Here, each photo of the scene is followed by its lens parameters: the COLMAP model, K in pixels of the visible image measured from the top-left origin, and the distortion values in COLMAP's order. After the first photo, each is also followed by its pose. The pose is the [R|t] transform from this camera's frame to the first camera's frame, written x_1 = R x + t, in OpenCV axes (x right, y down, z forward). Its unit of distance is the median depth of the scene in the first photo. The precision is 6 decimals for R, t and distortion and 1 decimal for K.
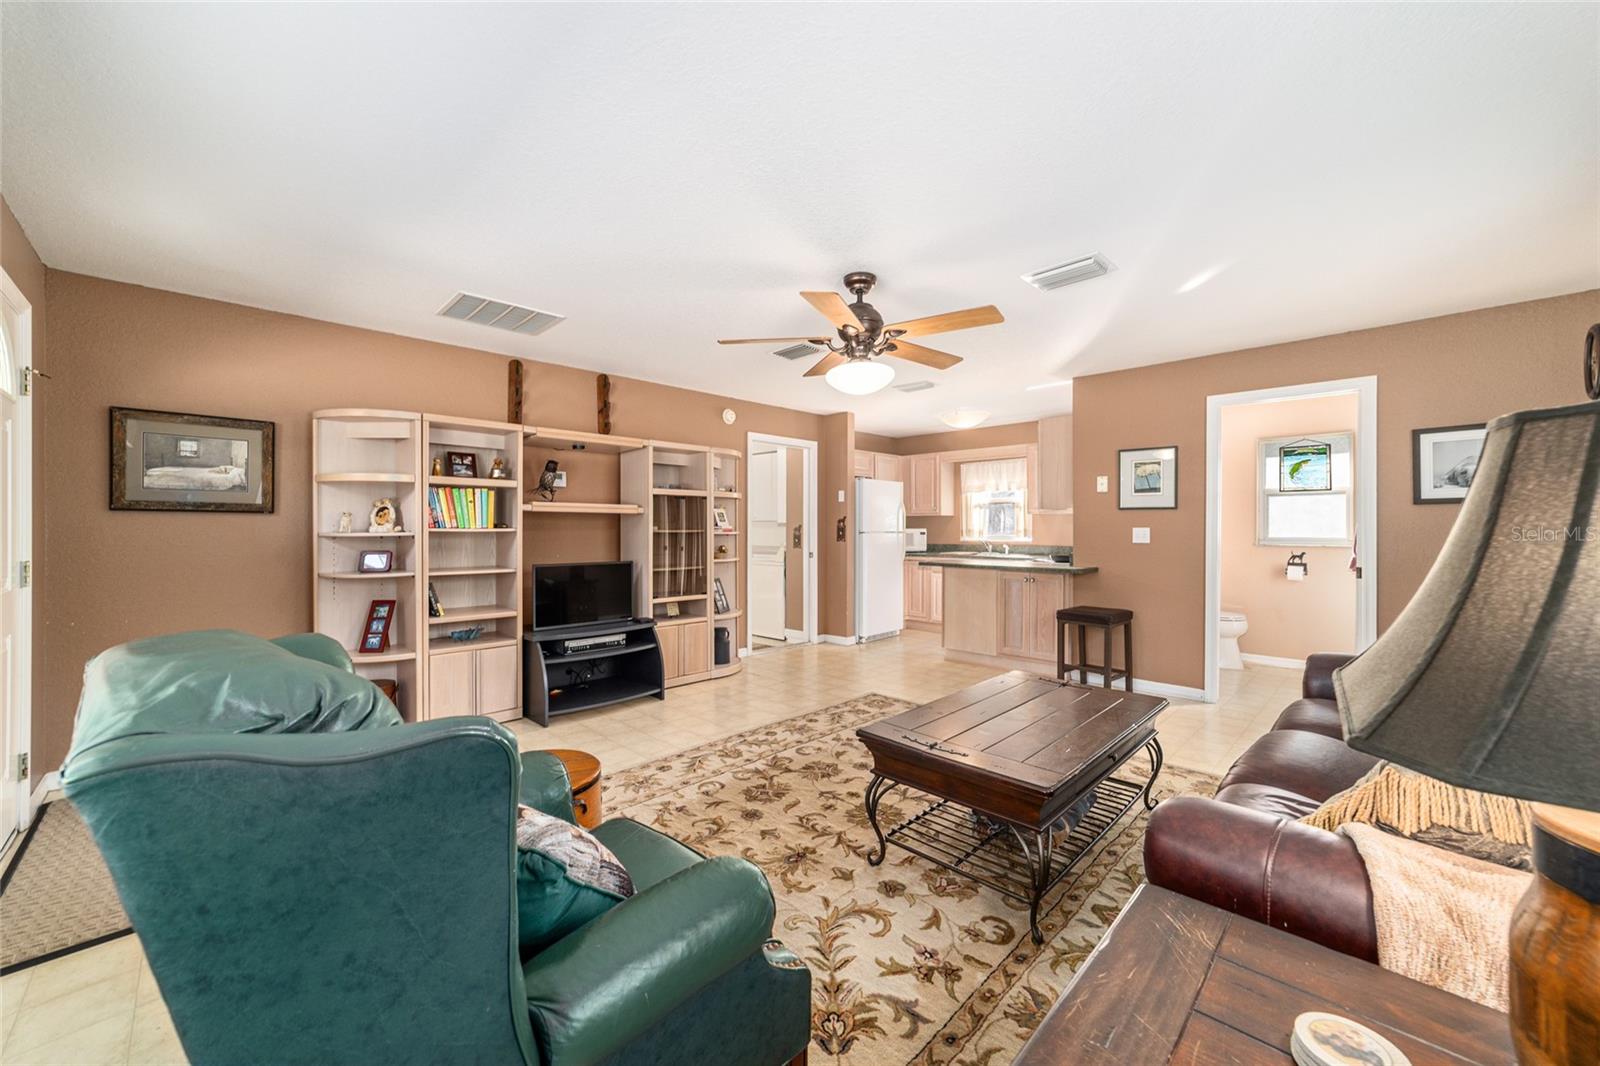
lens RADIAL K [[613.9, 0, 798.2], [0, 613.9, 531.2], [0, 0, 1]] dist [-0.012596, 0.000383]
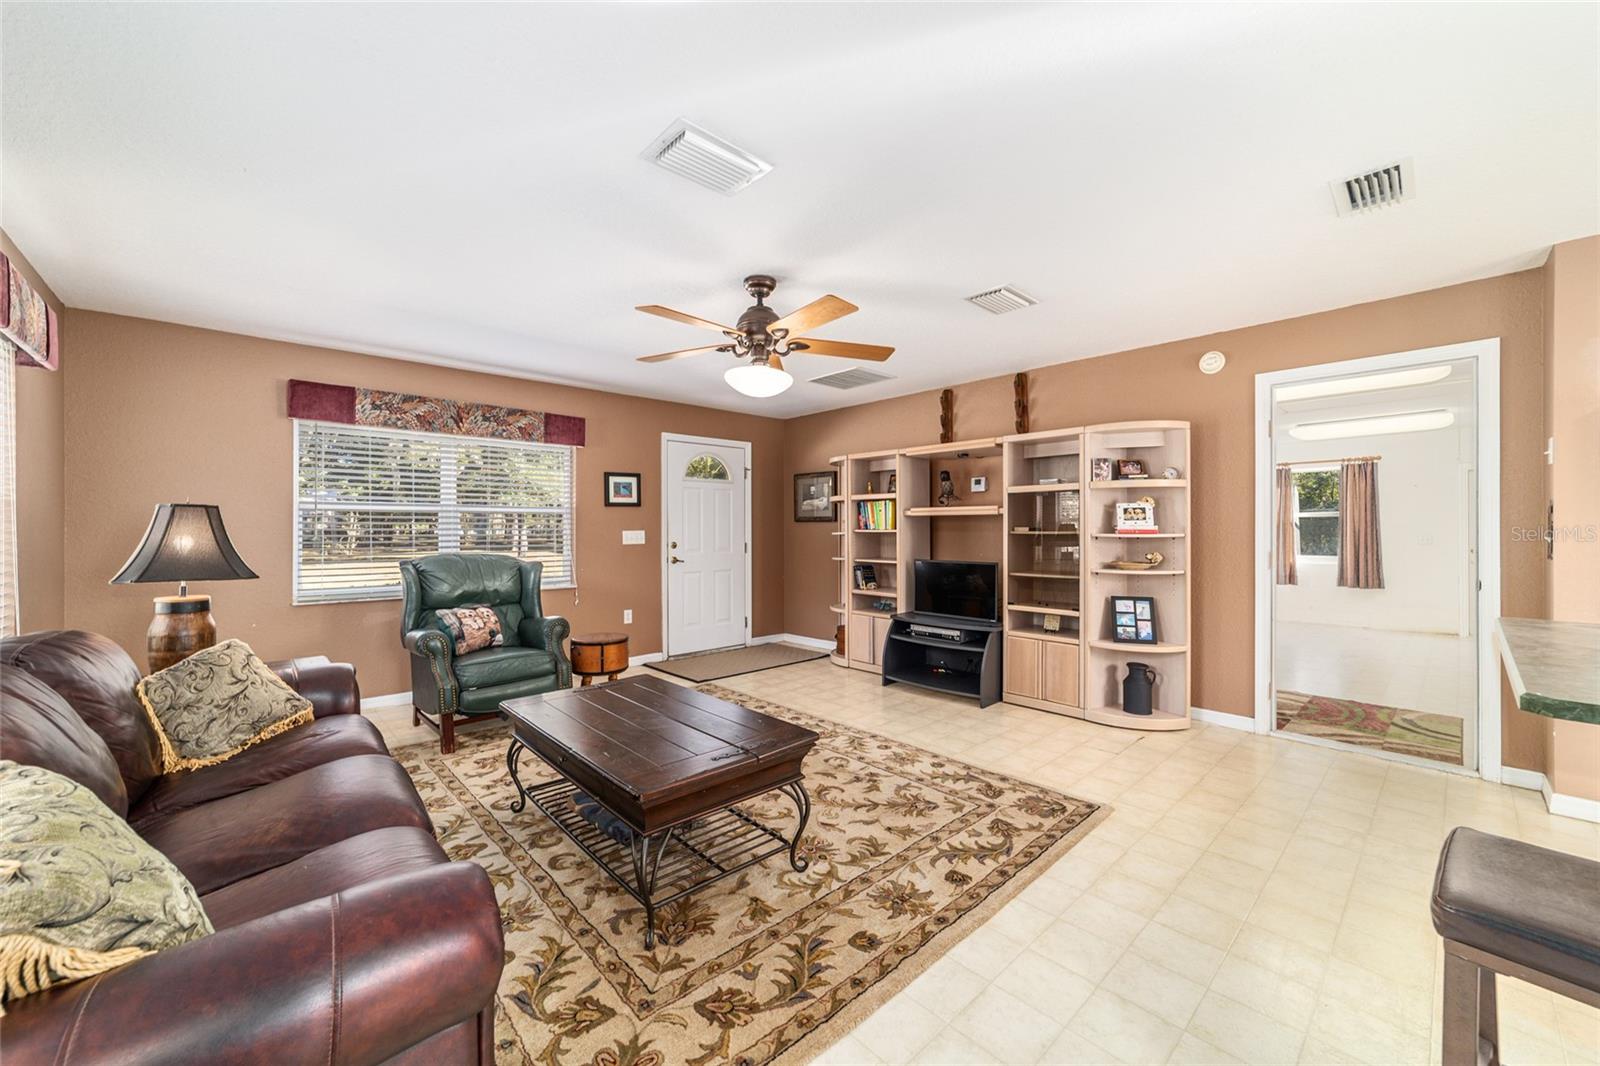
lens RADIAL K [[613.9, 0, 796.7], [0, 613.9, 525.0], [0, 0, 1]] dist [-0.012596, 0.000383]
pose [[-0.044852, -0.006653, -0.998971, 0.859920], [-0.002105, 0.999976, -0.006565, -0.005632], [0.998991, 0.001809, -0.044865, 0.859306]]
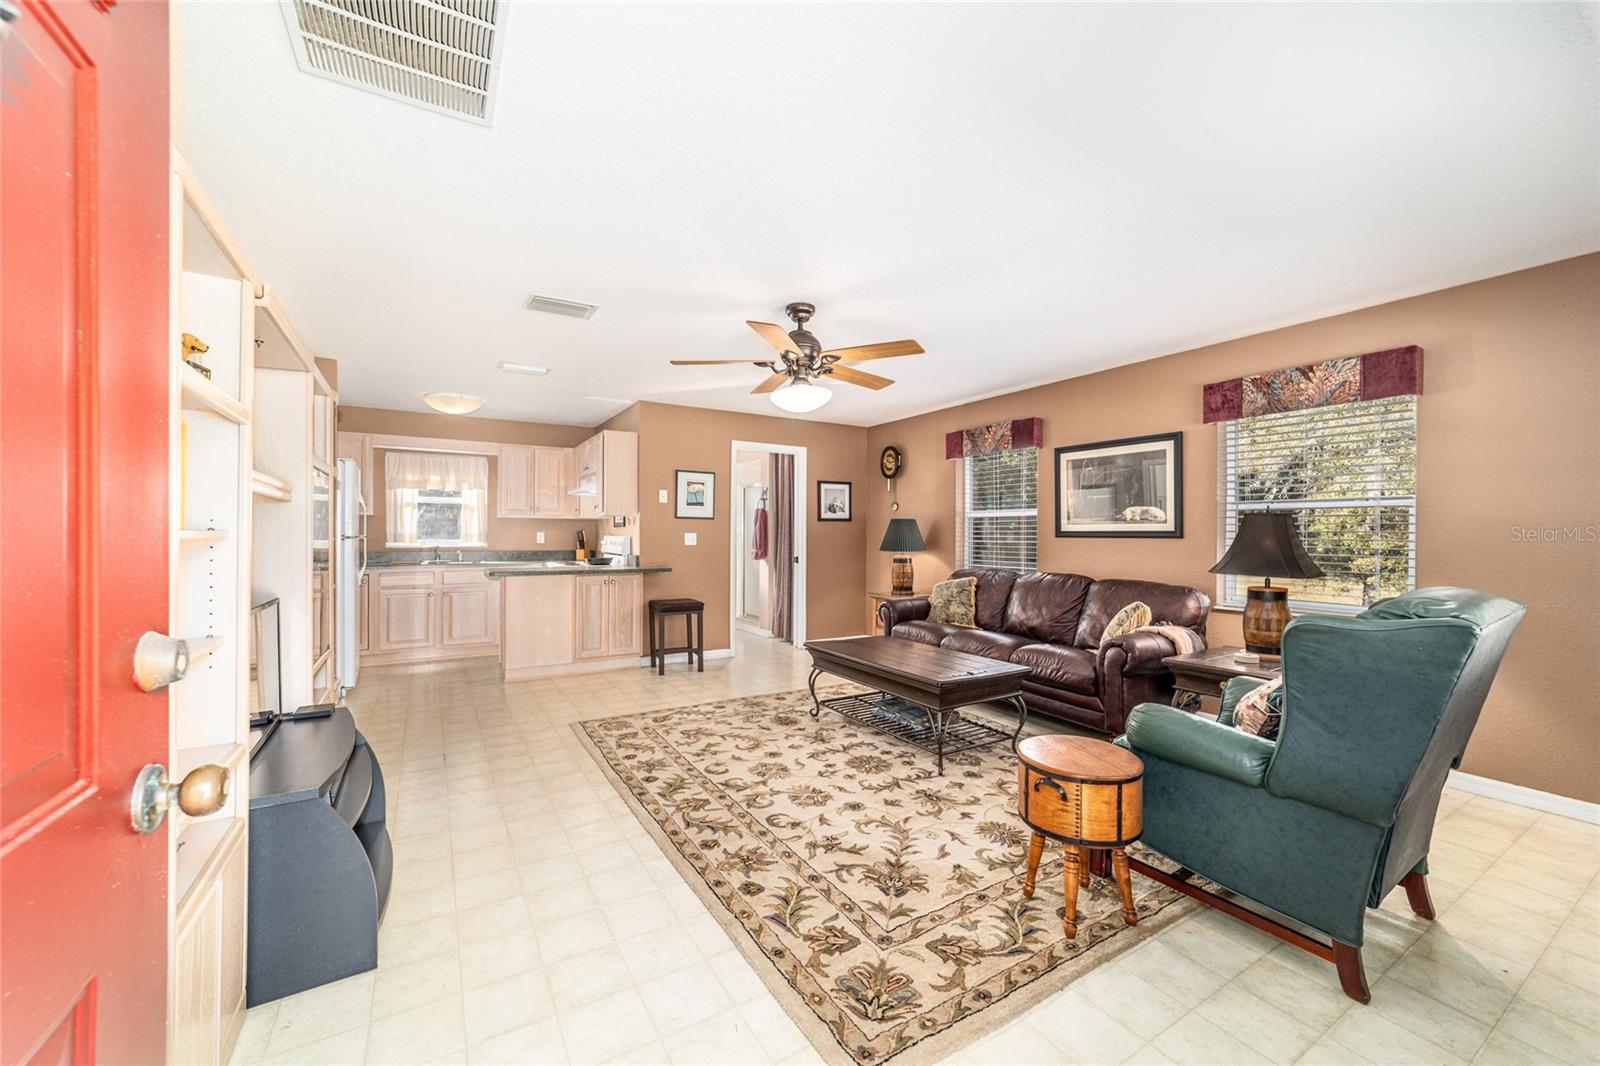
lens RADIAL K [[613.9, 0, 800.5], [0, 613.9, 536.7], [0, 0, 1]] dist [-0.012596, 0.000383]
pose [[0.237460, -0.003369, 0.971391, -0.762568], [-0.000419, 0.999994, 0.003571, -0.003105], [-0.971397, -0.001255, 0.237458, 0.571702]]
